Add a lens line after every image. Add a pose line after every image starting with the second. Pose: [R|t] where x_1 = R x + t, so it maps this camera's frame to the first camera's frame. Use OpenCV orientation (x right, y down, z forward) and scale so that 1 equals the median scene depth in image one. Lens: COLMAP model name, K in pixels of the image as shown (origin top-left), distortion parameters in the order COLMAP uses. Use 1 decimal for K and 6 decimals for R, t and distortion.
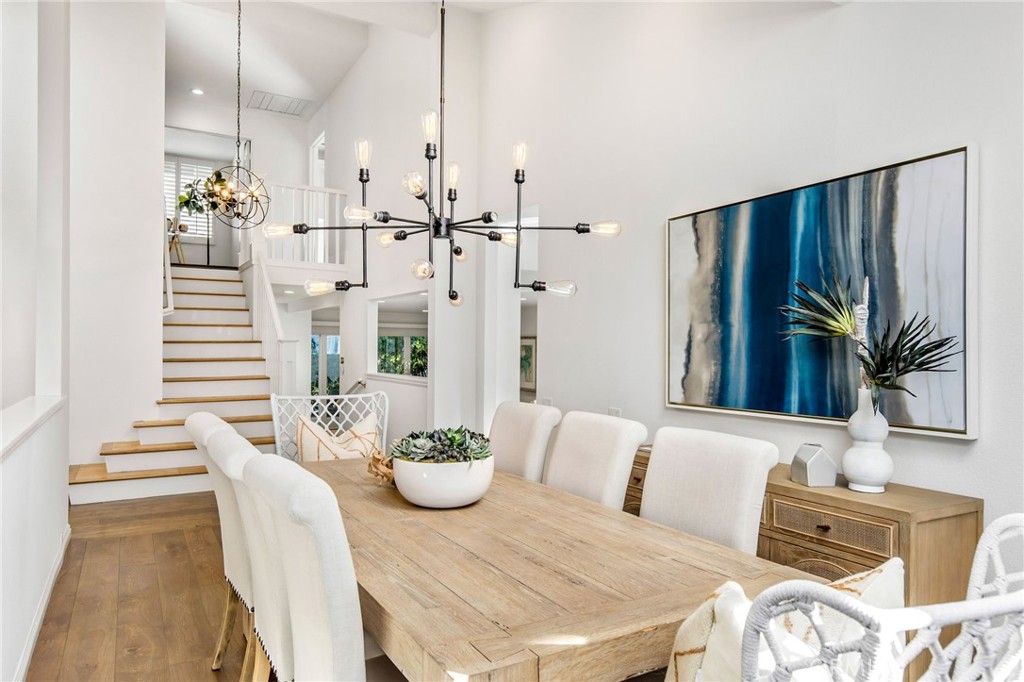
lens RADIAL K [[666.0, 0, 512.0], [0, 666.0, 341.0], [0, 0, 1]] dist [-0.000817, -0.000597]
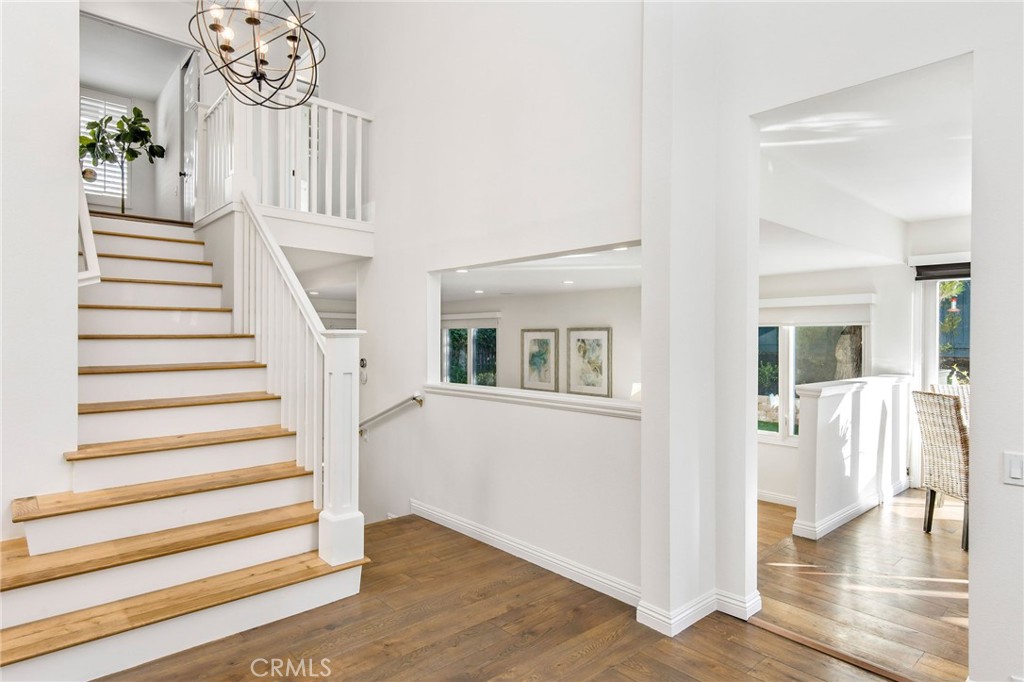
lens RADIAL K [[576.3, 0, 512.0], [0, 576.3, 341.0], [0, 0, 1]] dist [0.001080, 0.000158]
pose [[0.979538, -0.005049, 0.201195, -0.165083], [0.002843, 0.999933, 0.011252, 0.000228], [-0.201238, -0.010450, 0.979487, 0.285559]]
